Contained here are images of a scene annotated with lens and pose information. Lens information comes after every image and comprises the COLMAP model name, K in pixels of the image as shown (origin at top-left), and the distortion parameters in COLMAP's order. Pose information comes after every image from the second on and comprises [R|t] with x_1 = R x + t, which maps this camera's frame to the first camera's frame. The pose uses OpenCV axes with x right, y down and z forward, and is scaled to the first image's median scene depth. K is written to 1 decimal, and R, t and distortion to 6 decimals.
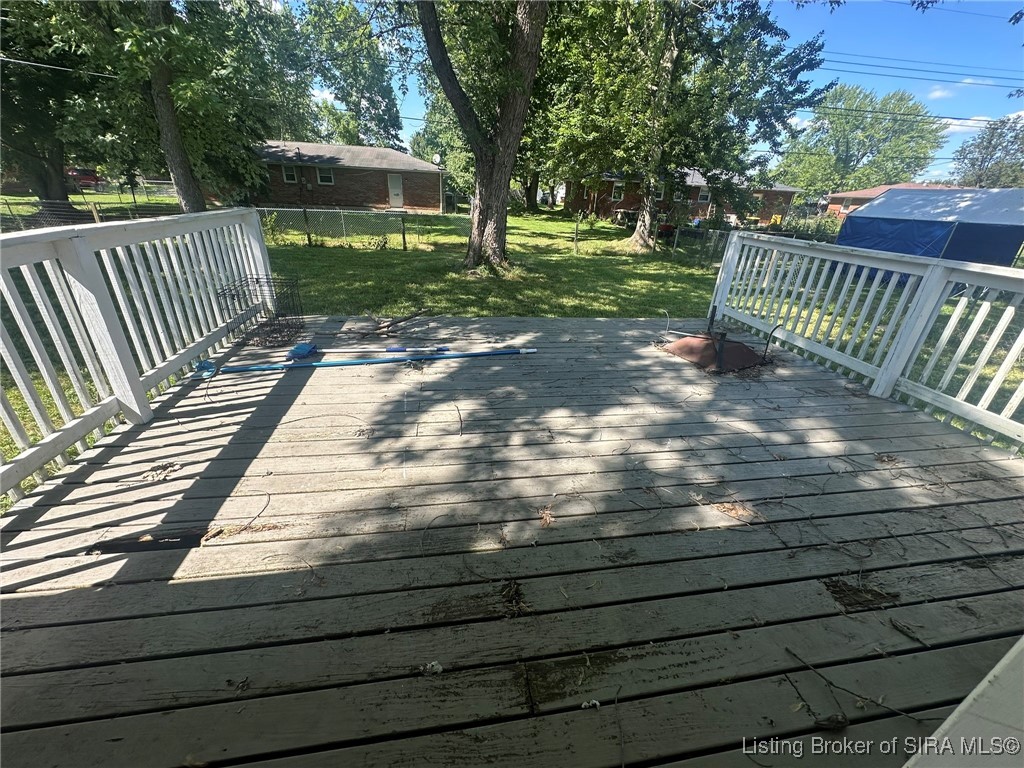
lens RADIAL K [[407.5, 0, 513.0], [0, 407.5, 381.7], [0, 0, 1]] dist [-0.002165, -0.000269]
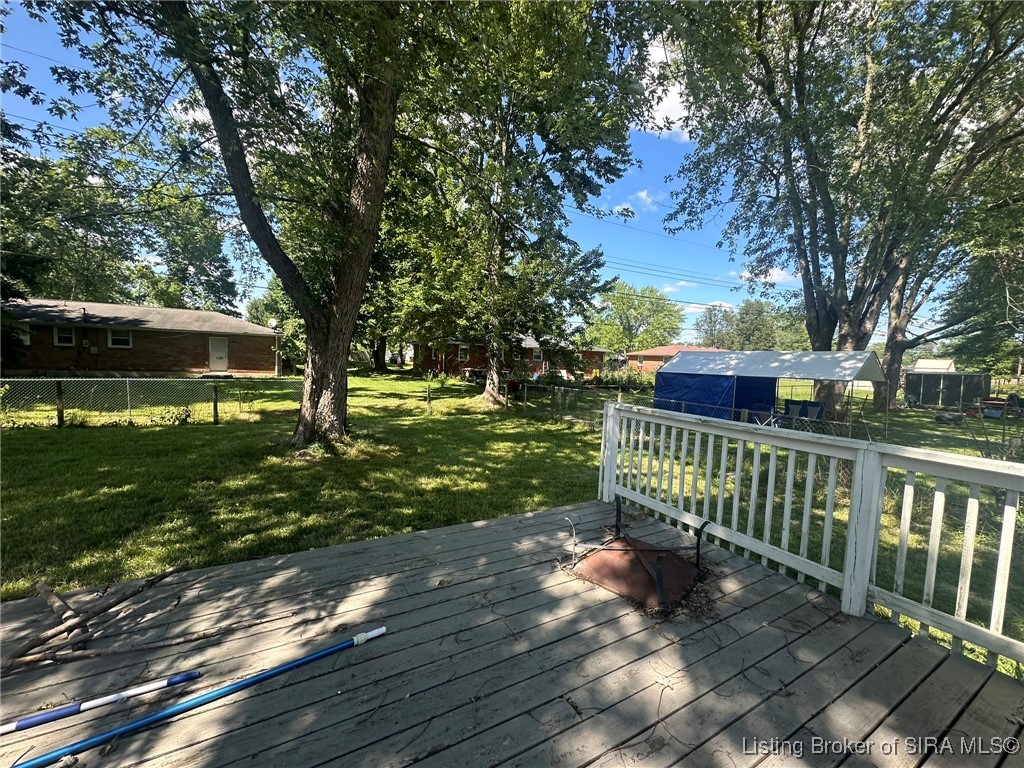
lens RADIAL K [[407.5, 0, 513.0], [0, 407.5, 381.7], [0, 0, 1]] dist [-0.002165, -0.000269]
pose [[0.937413, -0.031507, 0.346792, 0.007331], [0.152435, 0.932535, -0.327325, -0.037964], [-0.313083, 0.359702, 0.878973, 0.064239]]
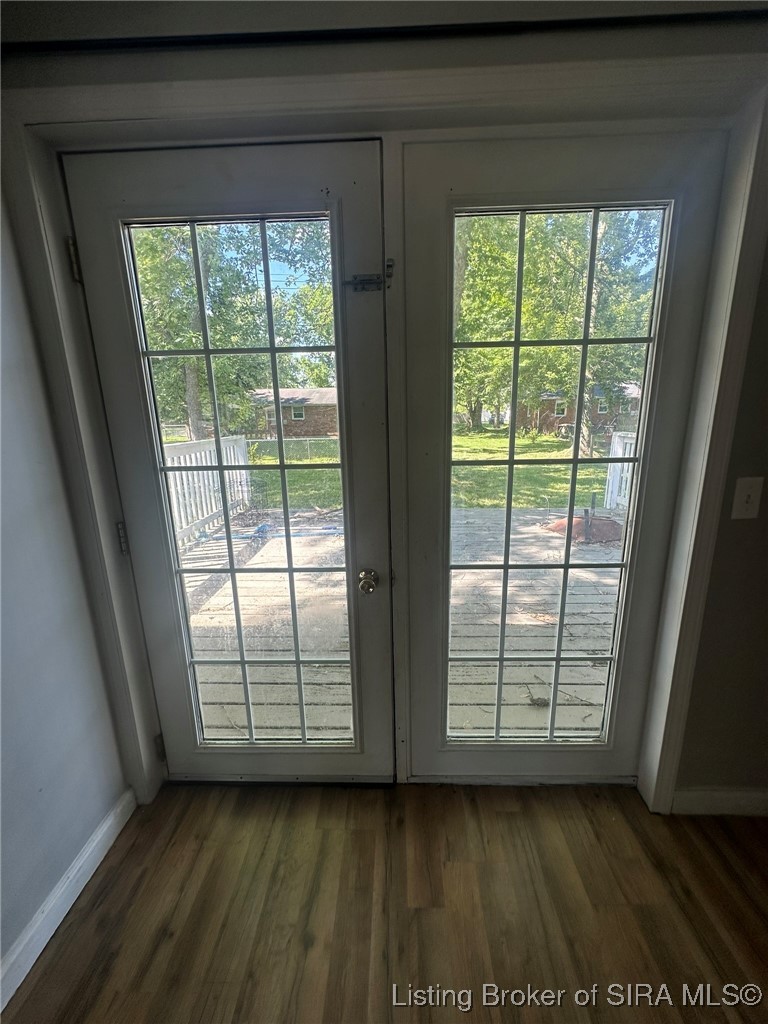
lens RADIAL K [[407.5, 0, 383.4], [0, 407.5, 510.3], [0, 0, 1]] dist [-0.002165, -0.000269]
pose [[0.979132, -0.019035, -0.202331, 0.033082], [-0.024359, 0.977434, -0.209832, 0.029334], [0.201760, 0.210382, 0.956573, -0.053863]]
